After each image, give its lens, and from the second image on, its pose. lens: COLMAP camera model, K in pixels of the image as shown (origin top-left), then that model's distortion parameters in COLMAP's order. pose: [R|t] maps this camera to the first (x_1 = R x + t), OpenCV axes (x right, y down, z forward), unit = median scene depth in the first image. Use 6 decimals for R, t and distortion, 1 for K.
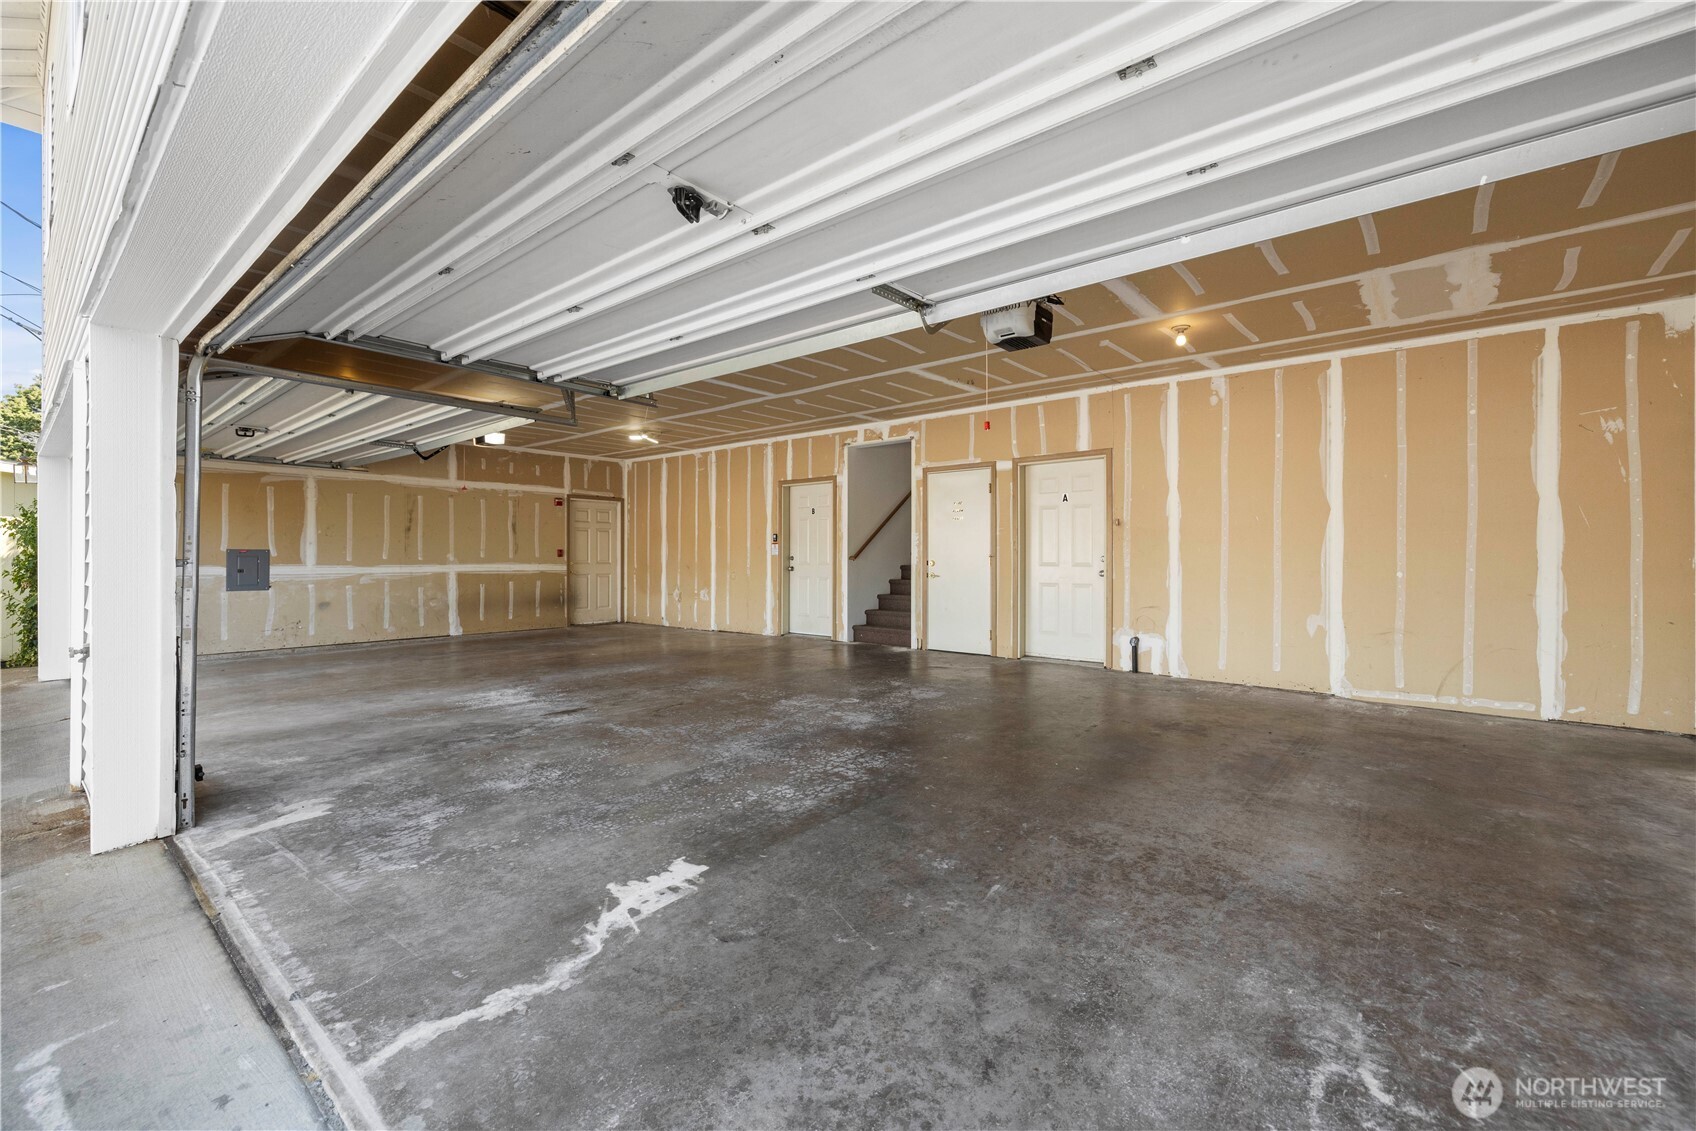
lens RADIAL K [[713.2, 0, 848.2], [0, 713.2, 559.5], [0, 0, 1]] dist [-0.000329, -0.000025]
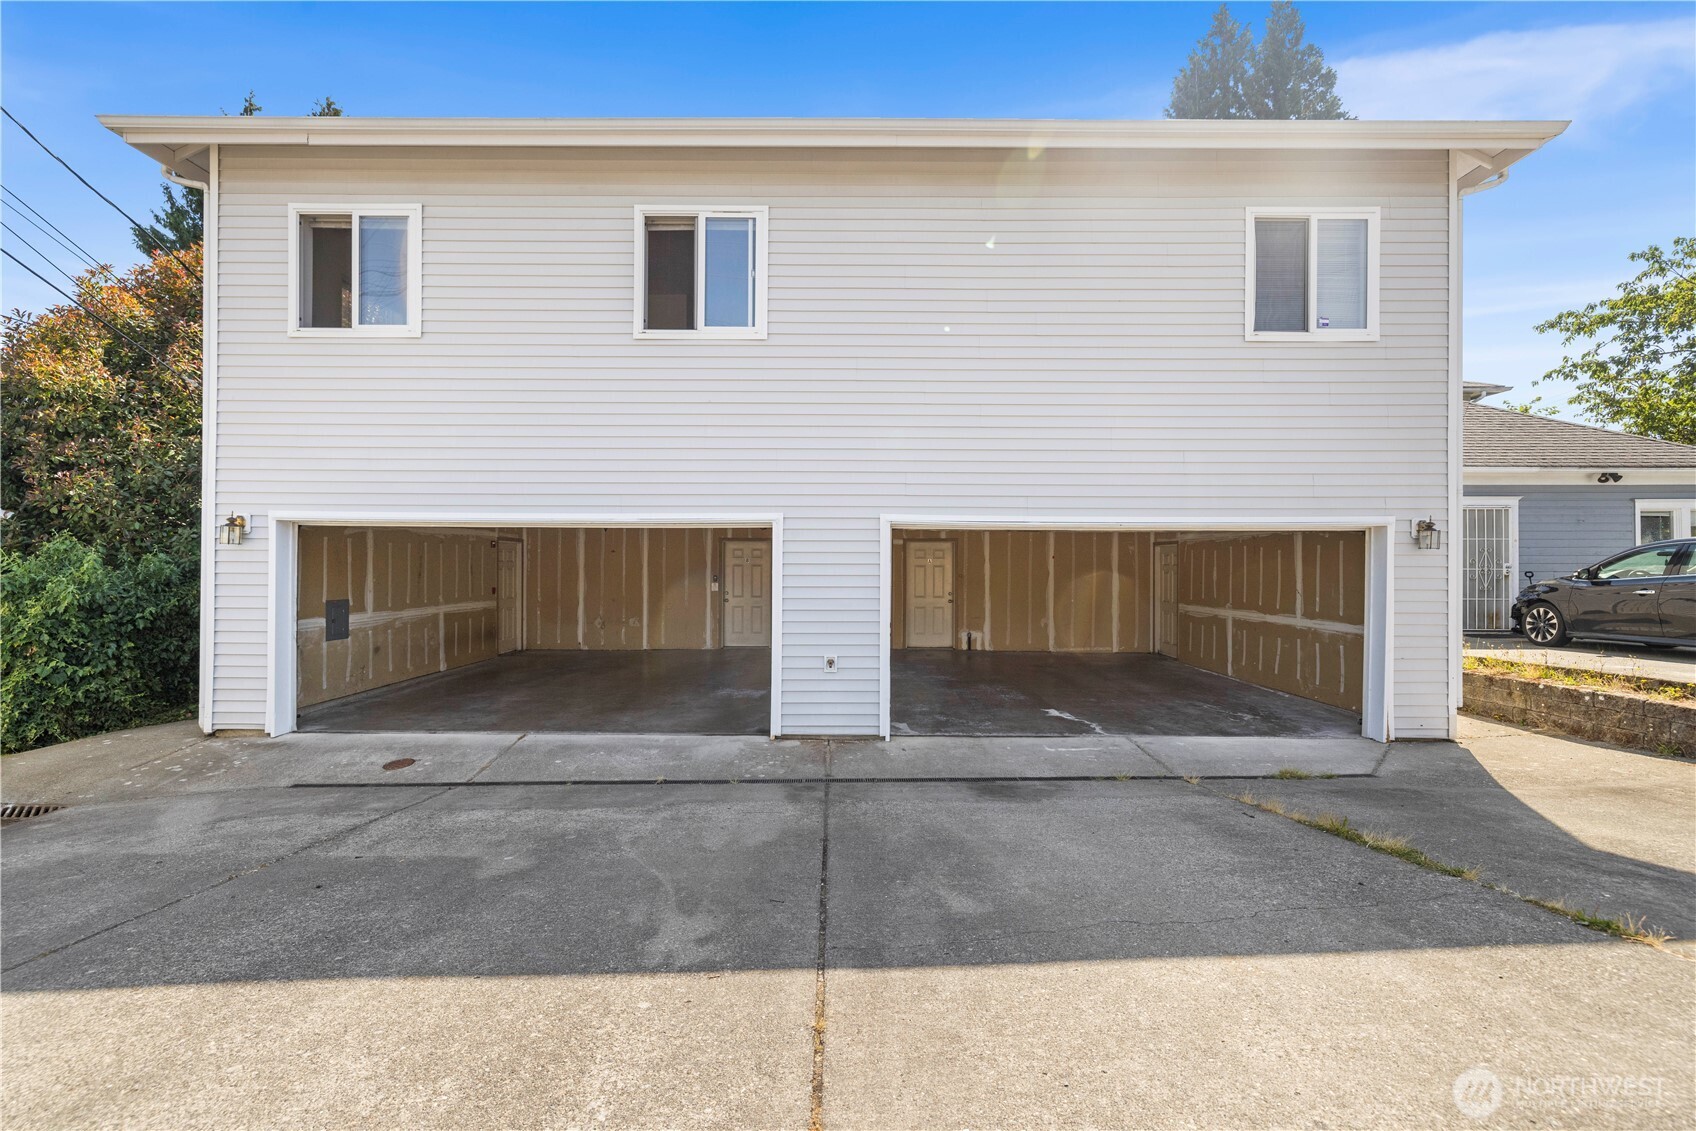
lens RADIAL K [[713.2, 0, 847.4], [0, 713.2, 566.9], [0, 0, 1]] dist [-0.000329, -0.000025]
pose [[0.761680, 0.001336, 0.647953, -0.896221], [-0.001371, 0.999999, -0.000450, -0.057993], [-0.647952, -0.000546, 0.761681, -0.238709]]
